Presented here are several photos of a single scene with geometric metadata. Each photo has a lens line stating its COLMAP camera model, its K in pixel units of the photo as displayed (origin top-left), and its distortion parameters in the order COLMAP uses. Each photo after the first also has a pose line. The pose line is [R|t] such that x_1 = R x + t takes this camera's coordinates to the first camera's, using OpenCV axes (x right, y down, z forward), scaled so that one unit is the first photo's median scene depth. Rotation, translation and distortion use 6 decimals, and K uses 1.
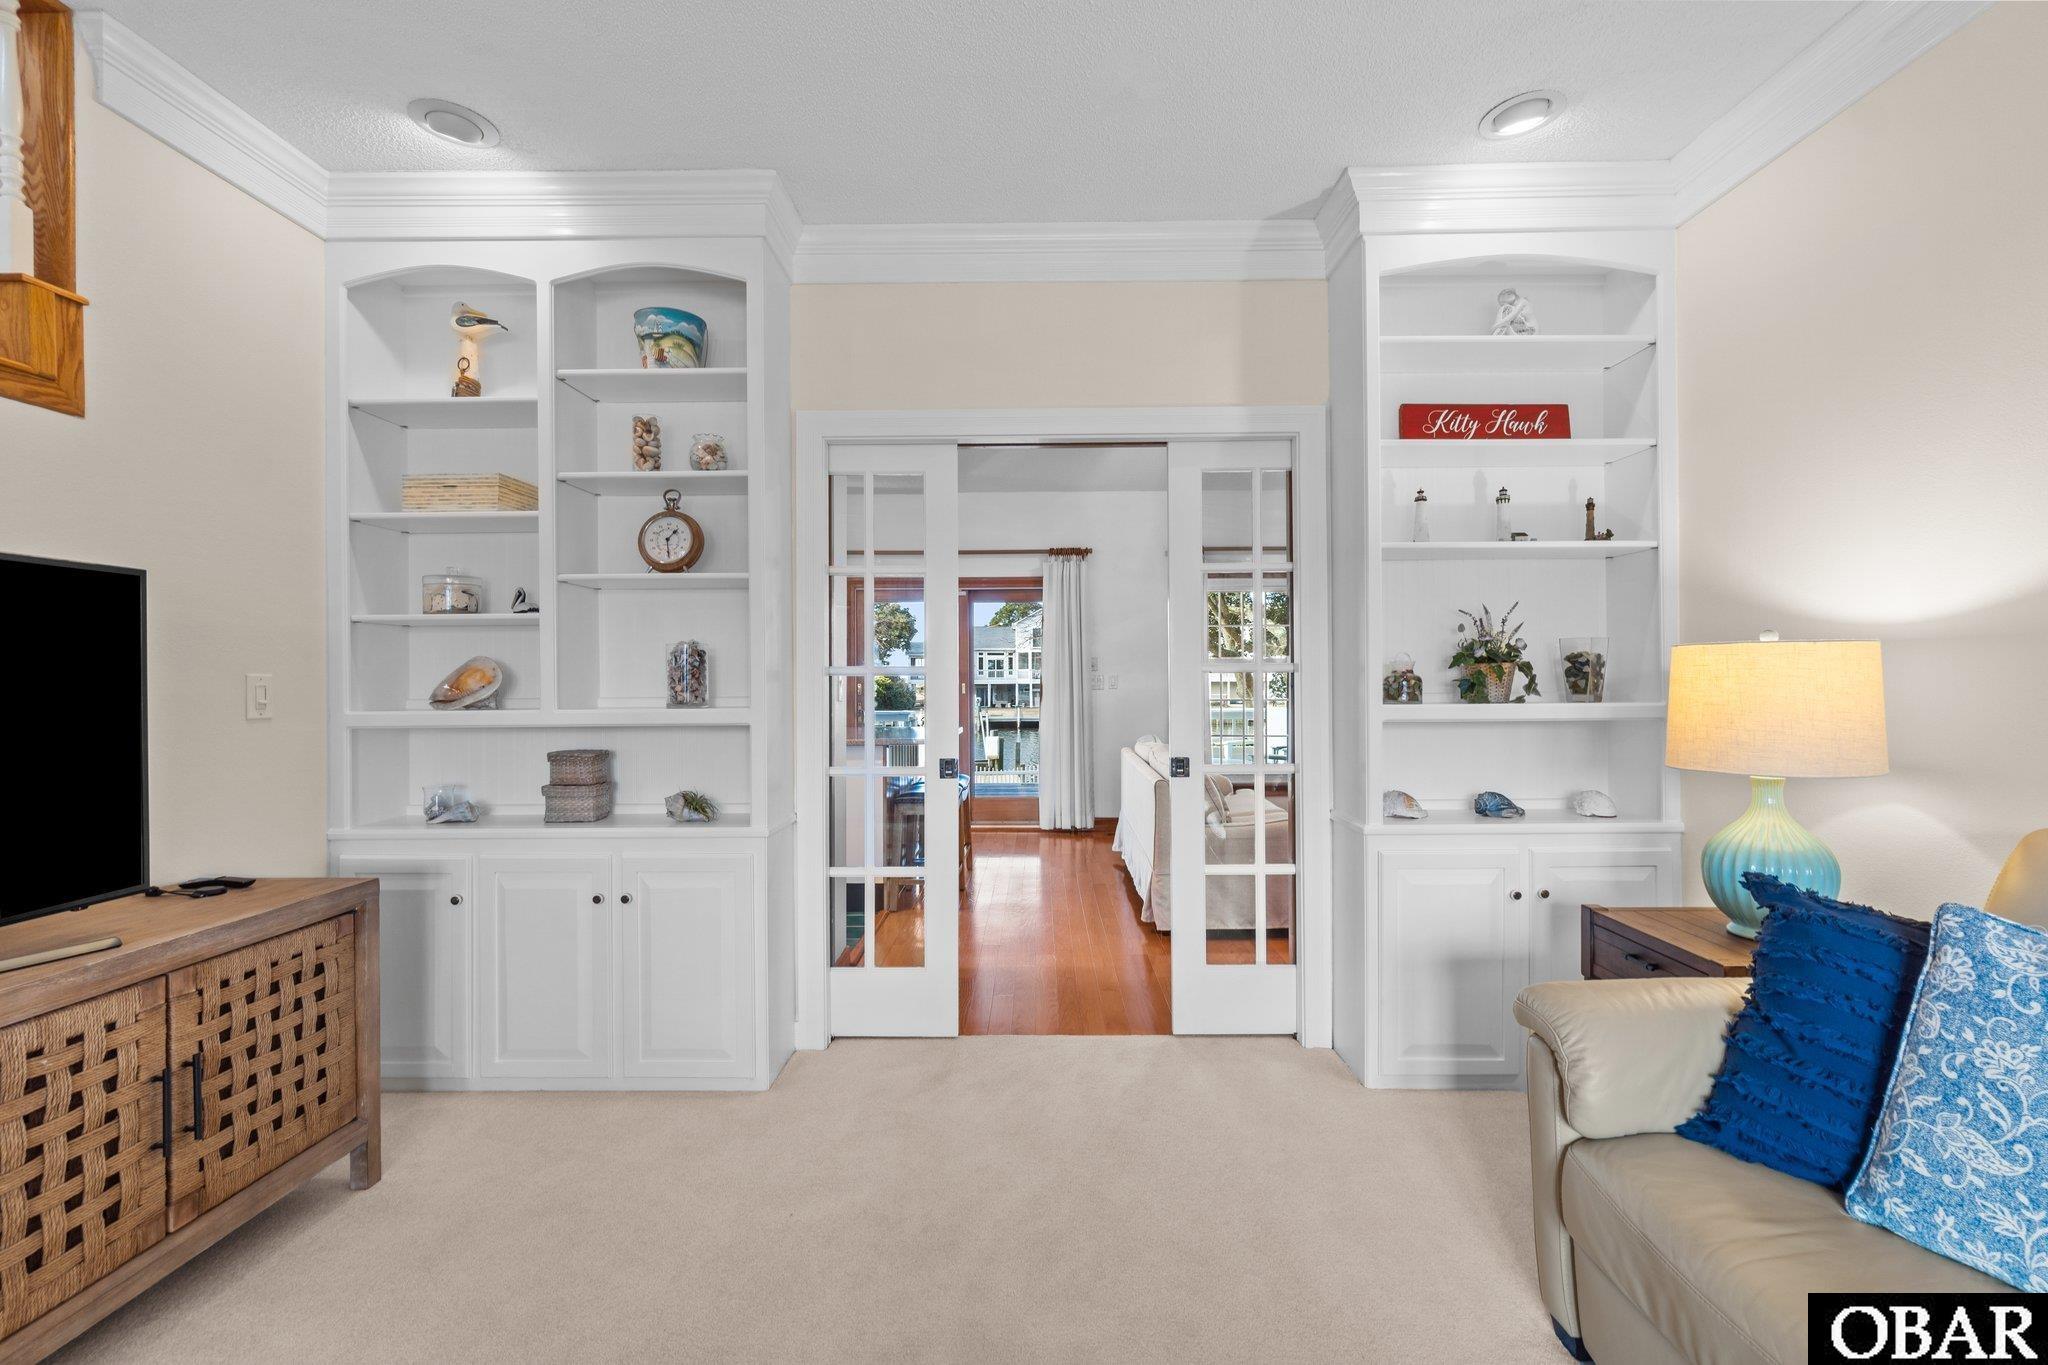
lens RADIAL K [[878.4, 0, 1033.6], [0, 878.4, 681.2], [0, 0, 1]] dist [-0.008872, 0.003019]
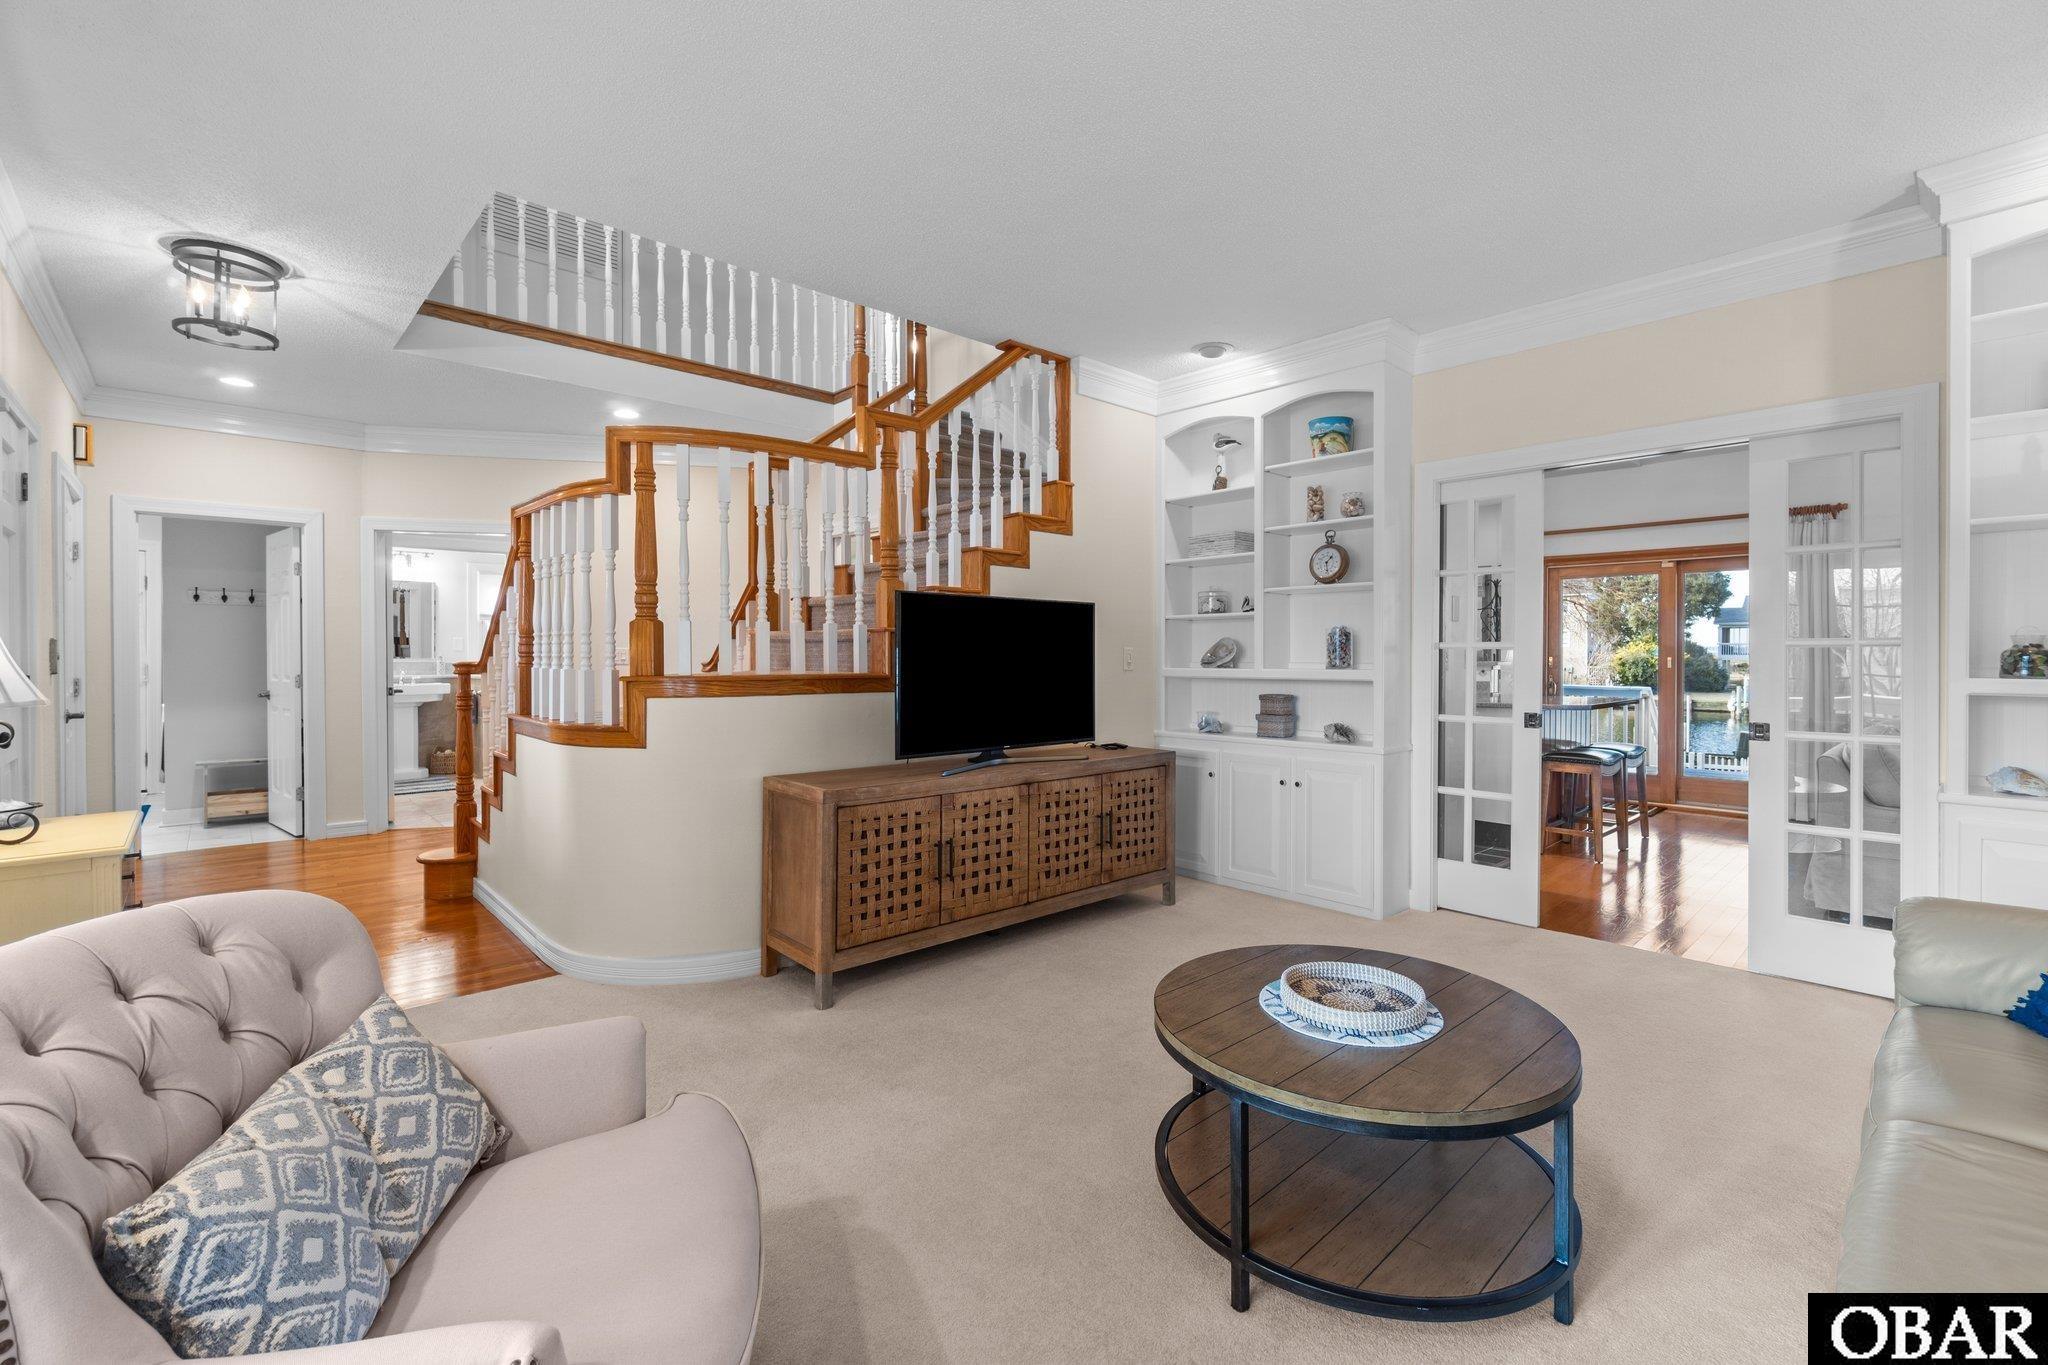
lens RADIAL K [[878.4, 0, 1029.5], [0, 878.4, 667.9], [0, 0, 1]] dist [-0.008872, 0.003019]
pose [[0.684710, 0.018034, -0.728593, 0.375881], [-0.006634, 0.999807, 0.018512, 0.002865], [0.728786, -0.007841, 0.684697, -0.481009]]
